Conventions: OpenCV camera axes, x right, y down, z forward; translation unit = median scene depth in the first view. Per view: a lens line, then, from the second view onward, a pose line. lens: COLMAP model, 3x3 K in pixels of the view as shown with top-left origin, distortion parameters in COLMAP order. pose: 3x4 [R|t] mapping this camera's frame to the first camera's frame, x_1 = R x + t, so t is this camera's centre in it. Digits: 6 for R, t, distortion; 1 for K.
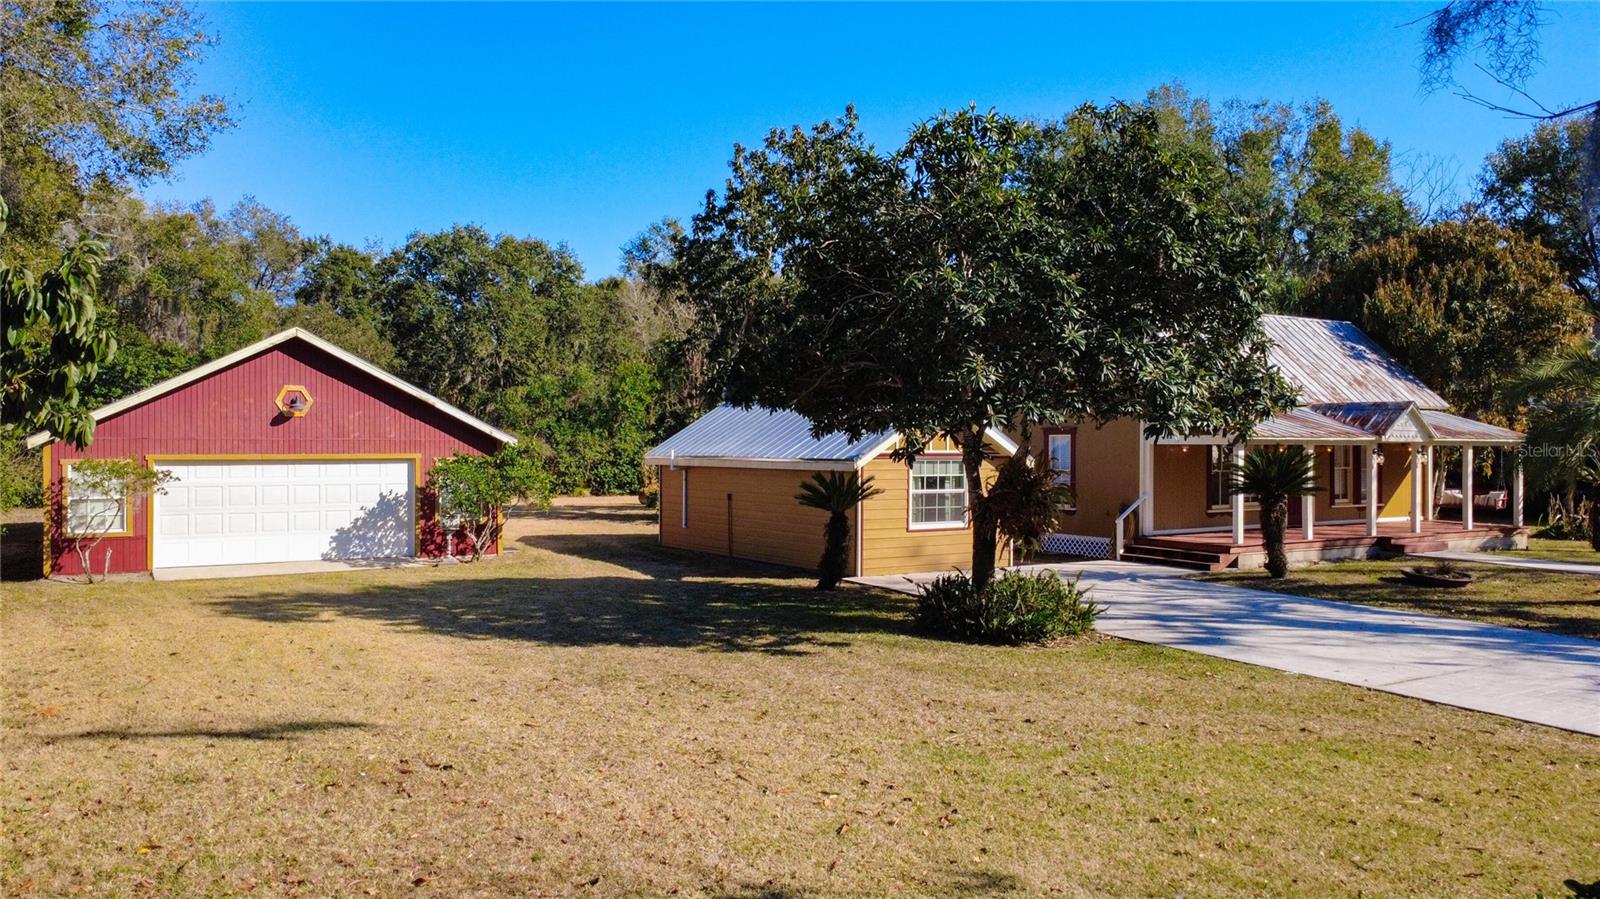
lens RADIAL K [[1173.9, 0, 800.0], [0, 1173.9, 449.5], [0, 0, 1]] dist [0.001890, -0.004148]
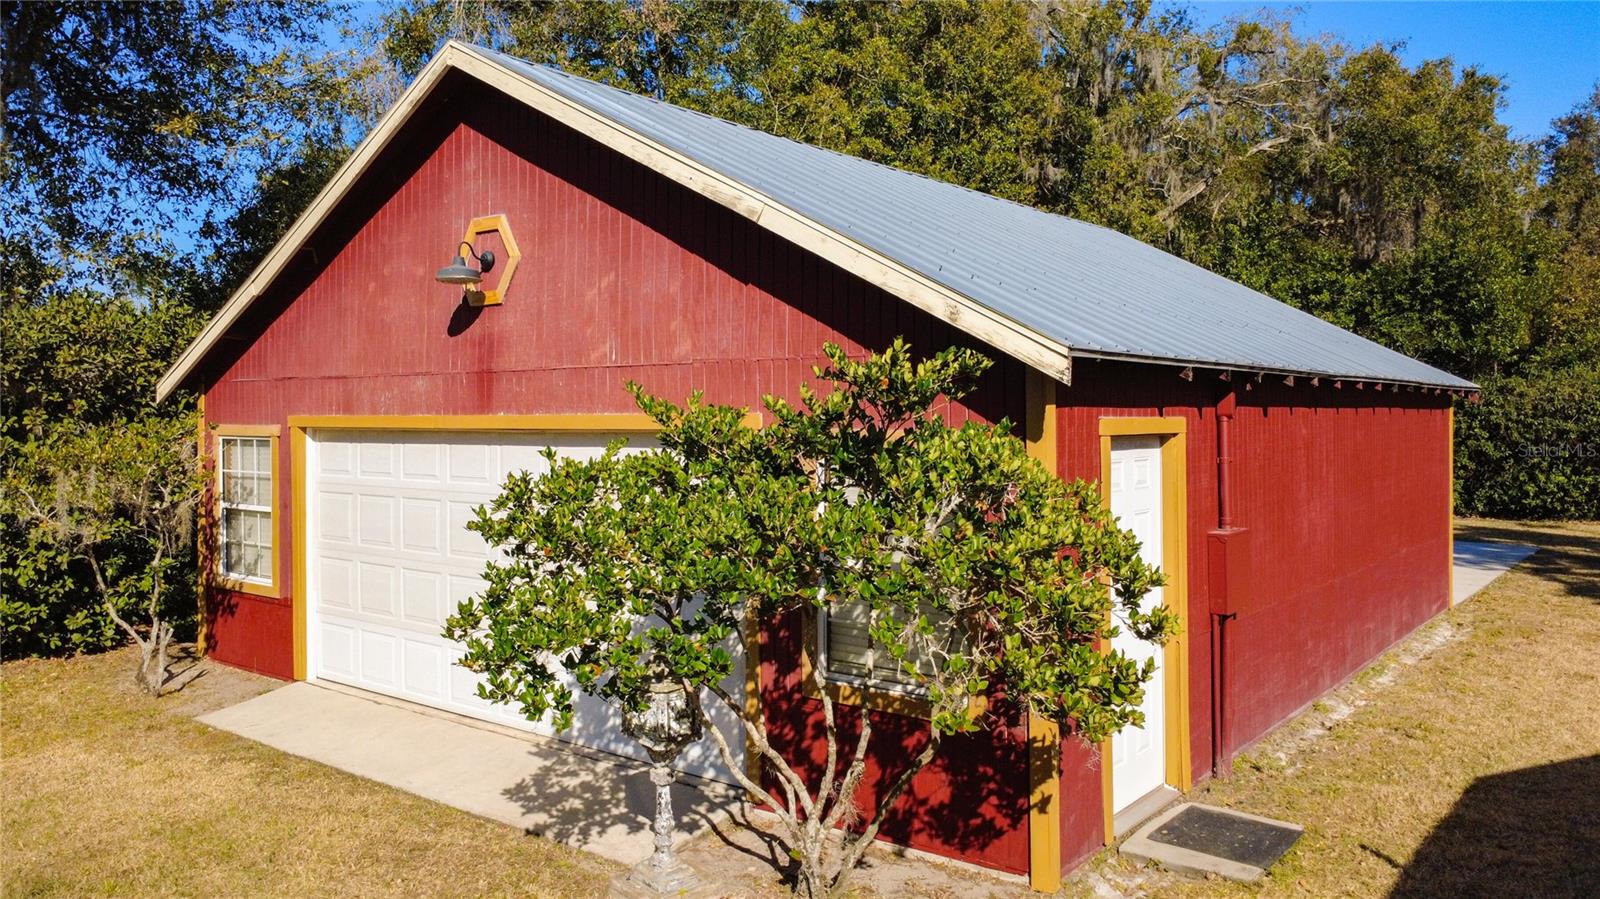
lens RADIAL K [[1165.3, 0, 802.7], [0, 1165.3, 416.6], [0, 0, 1]] dist [0.041764, -0.000354]
pose [[0.345028, -0.003095, -0.938587, -0.072283], [-0.003913, 0.999981, -0.004736, 0.005717], [0.938584, 0.005307, 0.345009, 0.921759]]
